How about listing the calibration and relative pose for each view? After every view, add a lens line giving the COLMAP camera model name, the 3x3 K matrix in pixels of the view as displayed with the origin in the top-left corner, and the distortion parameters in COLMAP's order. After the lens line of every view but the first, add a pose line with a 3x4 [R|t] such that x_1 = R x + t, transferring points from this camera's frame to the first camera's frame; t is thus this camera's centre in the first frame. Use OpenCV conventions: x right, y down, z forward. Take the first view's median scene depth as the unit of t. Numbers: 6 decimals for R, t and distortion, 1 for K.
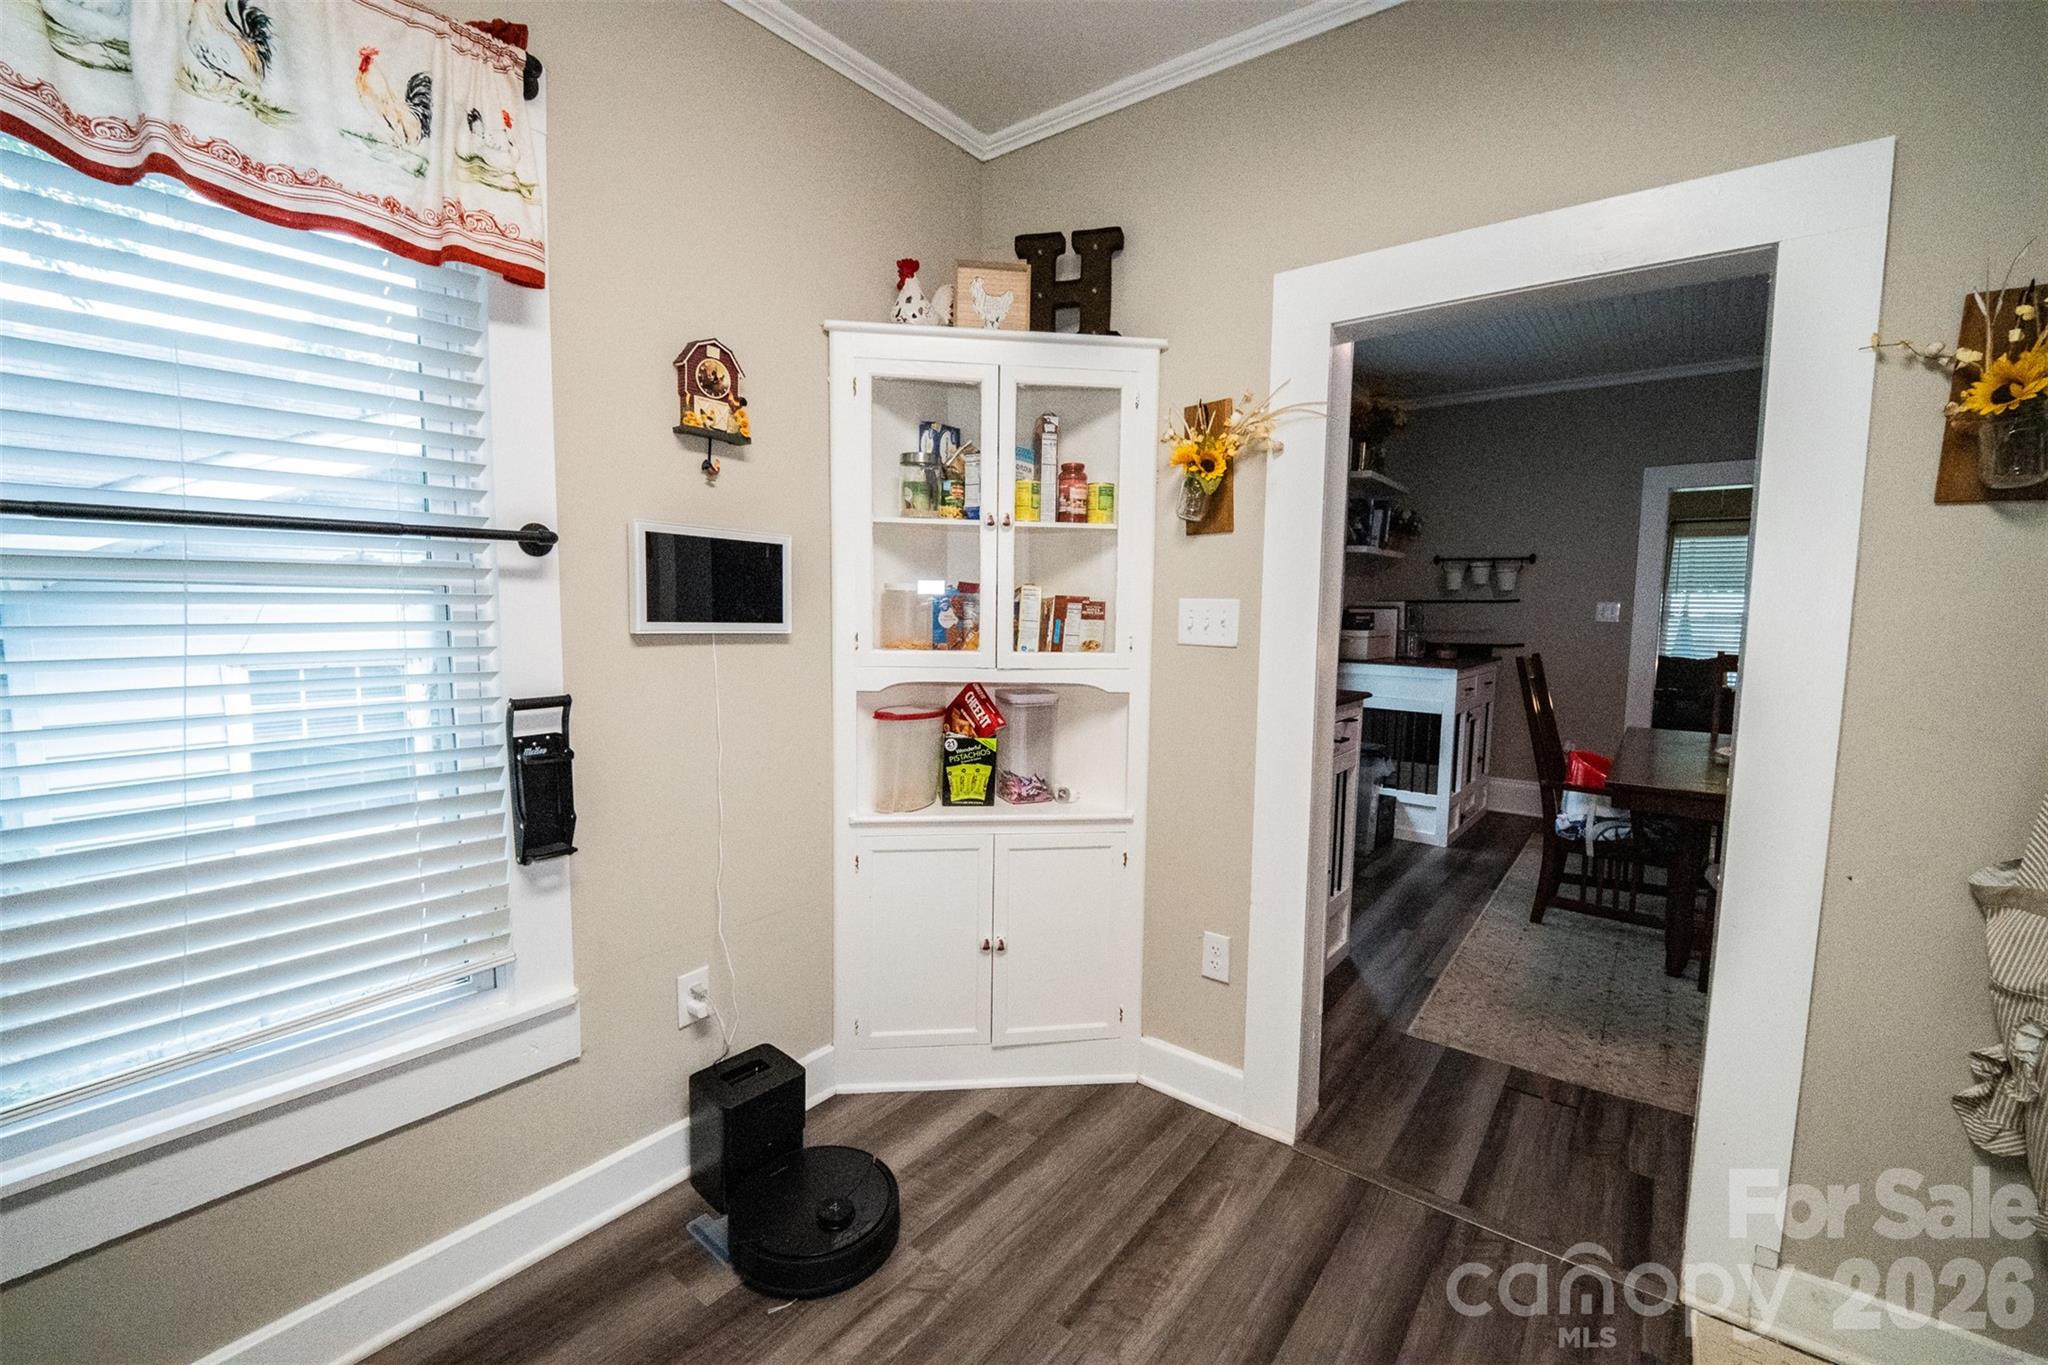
lens RADIAL K [[854.4, 0, 1019.0], [0, 854.4, 679.4], [0, 0, 1]] dist [-0.014537, -0.004402]
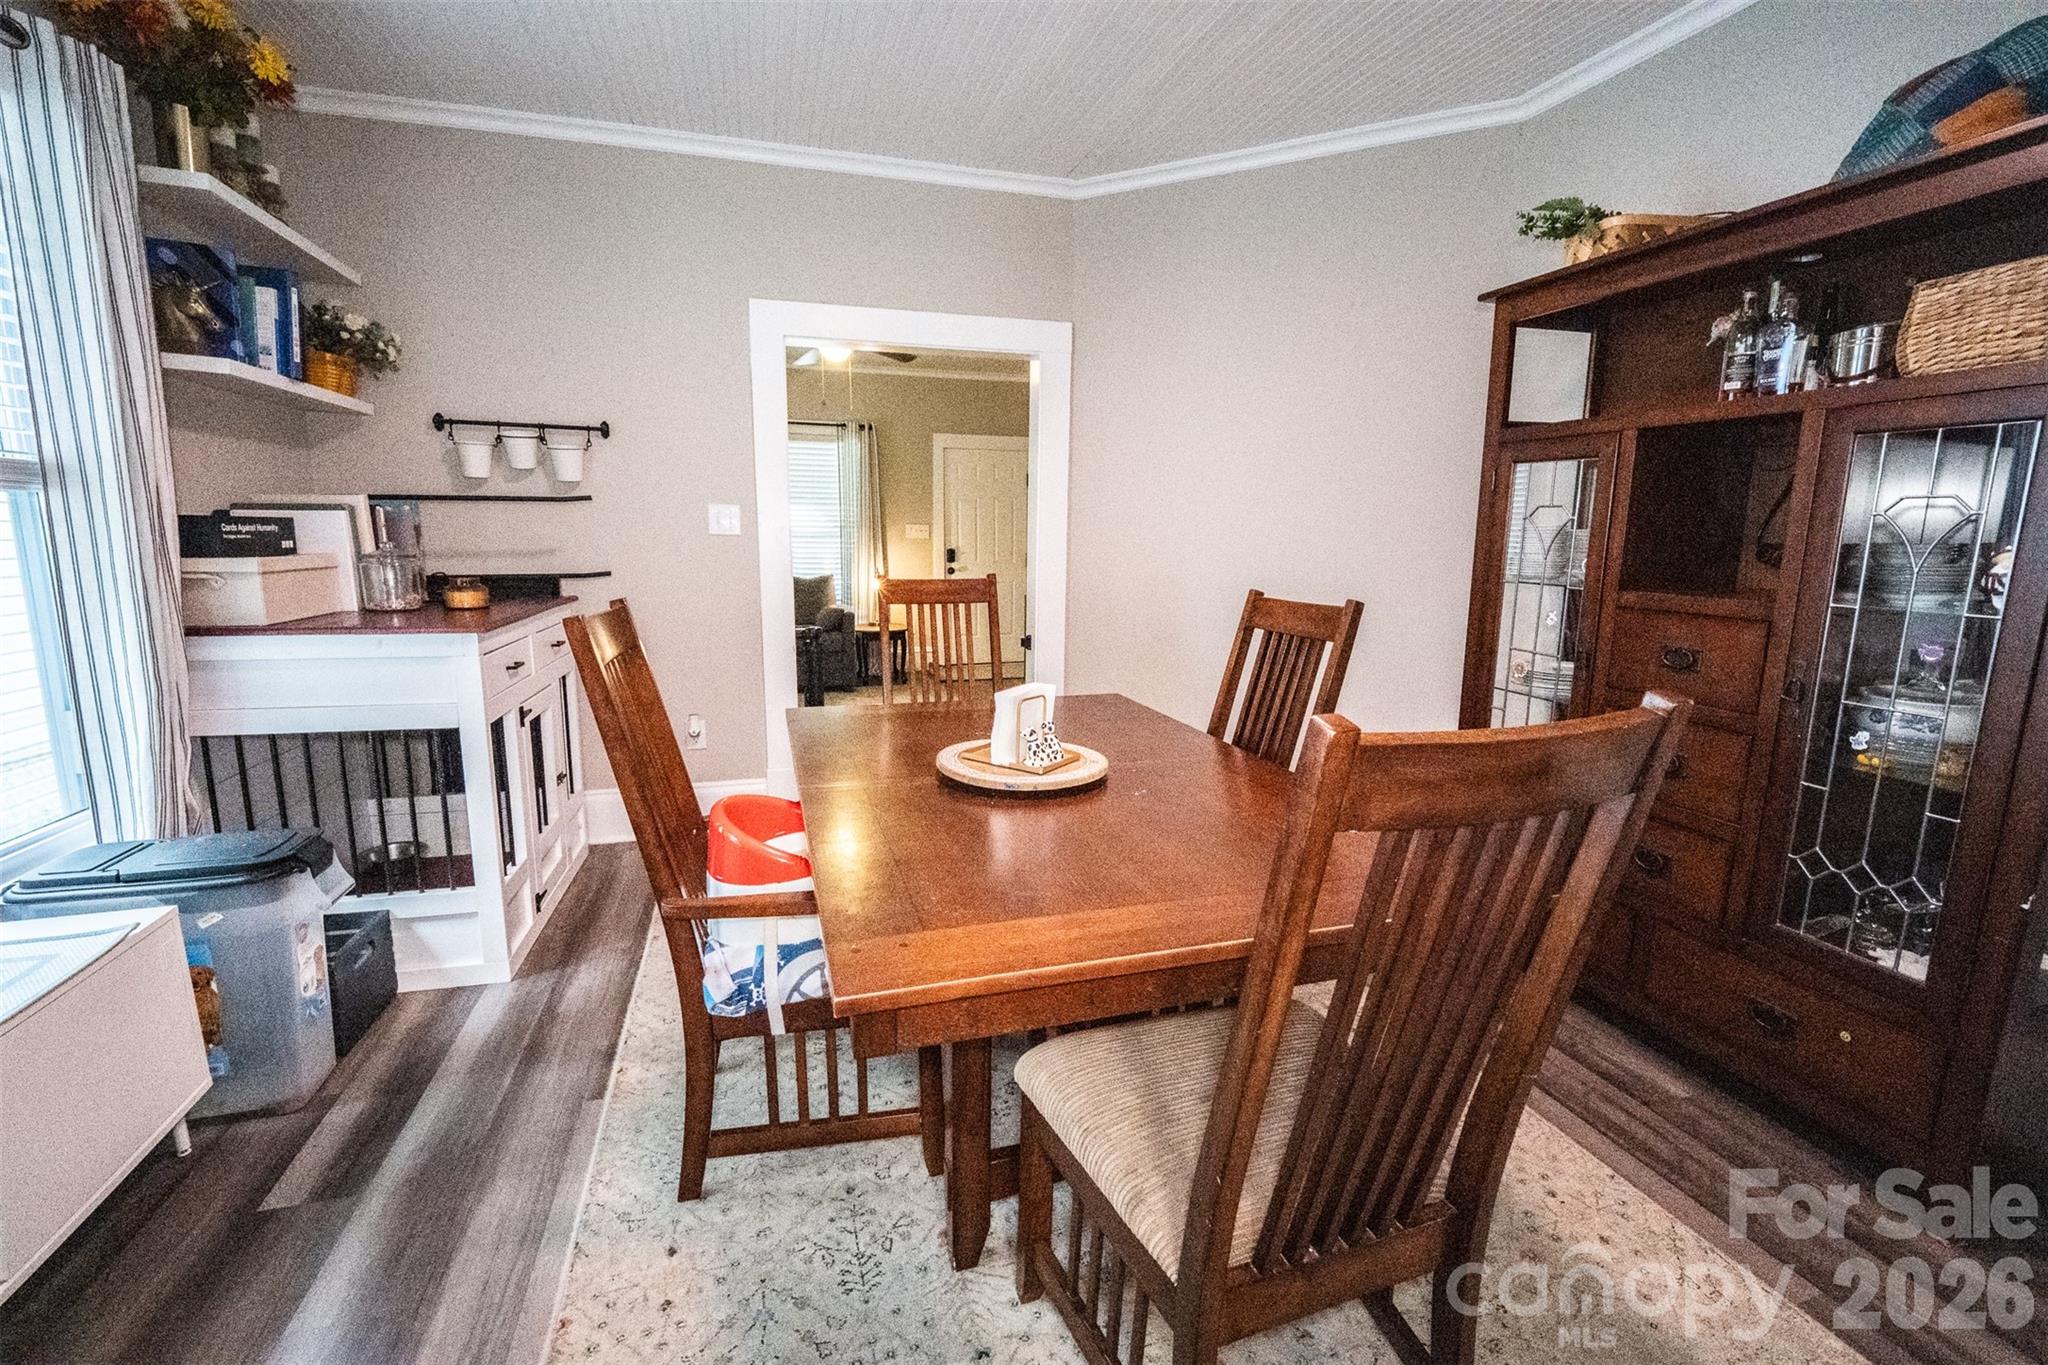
lens RADIAL K [[854.4, 0, 979.6], [0, 854.4, 683.3], [0, 0, 1]] dist [-0.014537, -0.004402]
pose [[0.603871, -0.141988, 0.784333, 0.284882], [0.070455, 0.989663, 0.124915, -0.022942], [-0.793962, -0.020172, 0.607633, 0.448550]]
